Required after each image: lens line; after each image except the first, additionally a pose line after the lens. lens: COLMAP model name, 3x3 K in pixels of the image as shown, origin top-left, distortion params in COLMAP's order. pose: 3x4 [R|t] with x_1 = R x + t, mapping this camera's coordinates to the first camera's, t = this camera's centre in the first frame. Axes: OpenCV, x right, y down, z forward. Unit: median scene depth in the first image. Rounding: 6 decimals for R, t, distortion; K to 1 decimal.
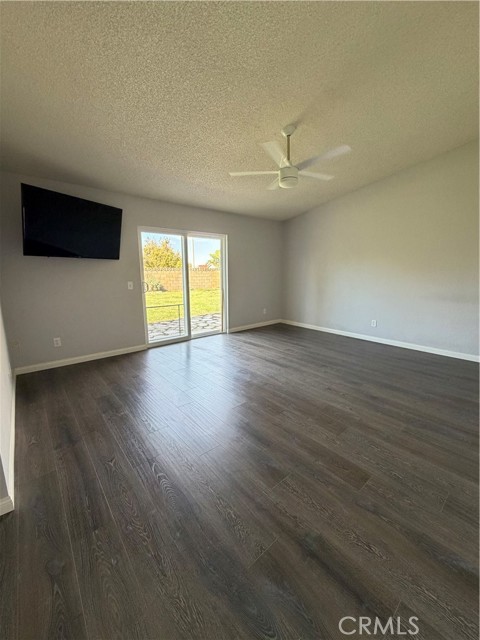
lens RADIAL K [[255.3, 0, 240.0], [0, 255.3, 320.0], [0, 0, 1]] dist [-0.001999, -0.000041]
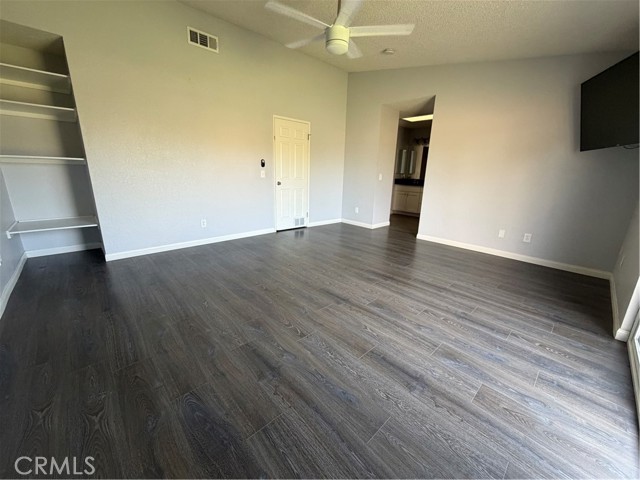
lens RADIAL K [[255.3, 0, 321.5], [0, 255.3, 238.5], [0, 0, 1]] dist [-0.001999, -0.000041]
pose [[-0.998444, -0.020450, -0.051879, 0.202616], [-0.041116, 0.898445, 0.437156, -0.249622], [0.037671, 0.438609, -0.897888, 1.470770]]
